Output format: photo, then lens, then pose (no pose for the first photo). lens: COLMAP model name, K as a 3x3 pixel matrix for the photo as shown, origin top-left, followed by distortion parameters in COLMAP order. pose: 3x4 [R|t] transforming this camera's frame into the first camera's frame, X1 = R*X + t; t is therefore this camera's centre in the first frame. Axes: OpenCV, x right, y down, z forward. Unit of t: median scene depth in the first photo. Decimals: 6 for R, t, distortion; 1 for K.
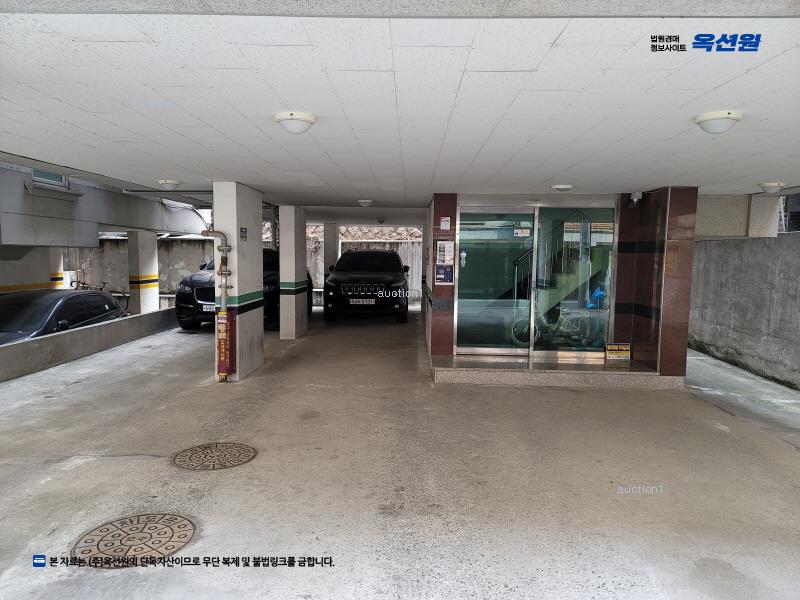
lens RADIAL K [[591.3, 0, 405.1], [0, 591.3, 303.5], [0, 0, 1]] dist [0.072384, -0.054590]
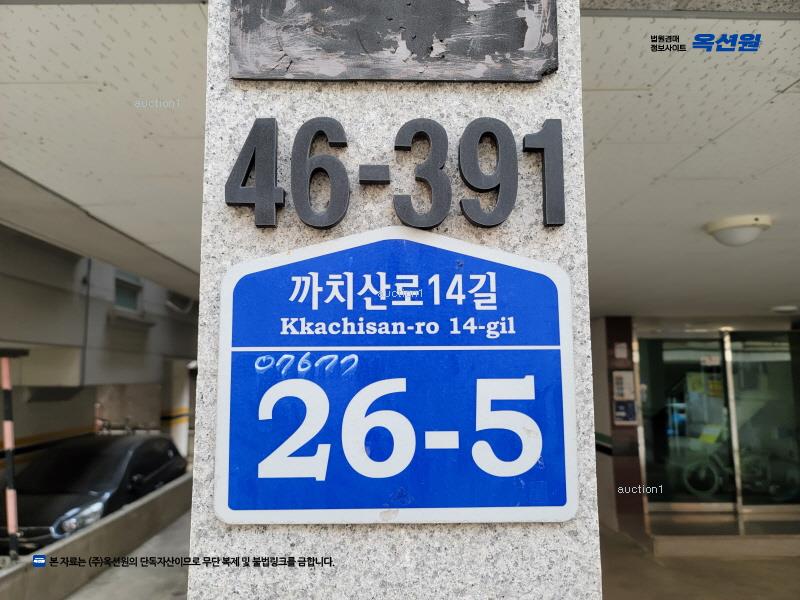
lens RADIAL K [[591.3, 0, 398.1], [0, 591.3, 293.0], [0, 0, 1]] dist [0.072384, -0.054590]
pose [[0.999144, -0.012911, 0.039295, -0.280464], [0.021046, 0.976547, -0.214274, -0.037598], [-0.035607, 0.214918, 0.975983, 0.146646]]
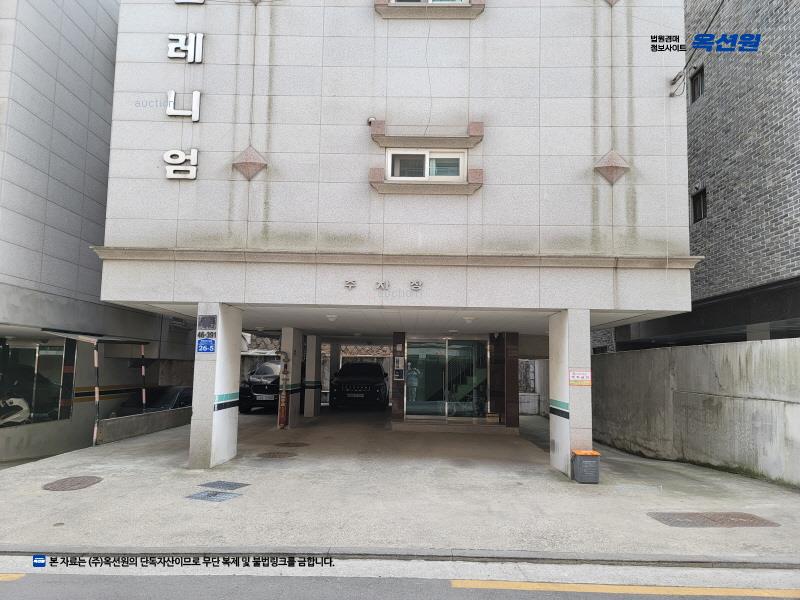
lens RADIAL K [[591.3, 0, 393.5], [0, 591.3, 313.3], [0, 0, 1]] dist [0.072384, -0.054590]
pose [[0.999870, 0.003522, -0.015733, 0.077329], [-0.006232, 0.984424, -0.175698, 0.087916], [0.014869, 0.175773, 0.984318, -0.863340]]
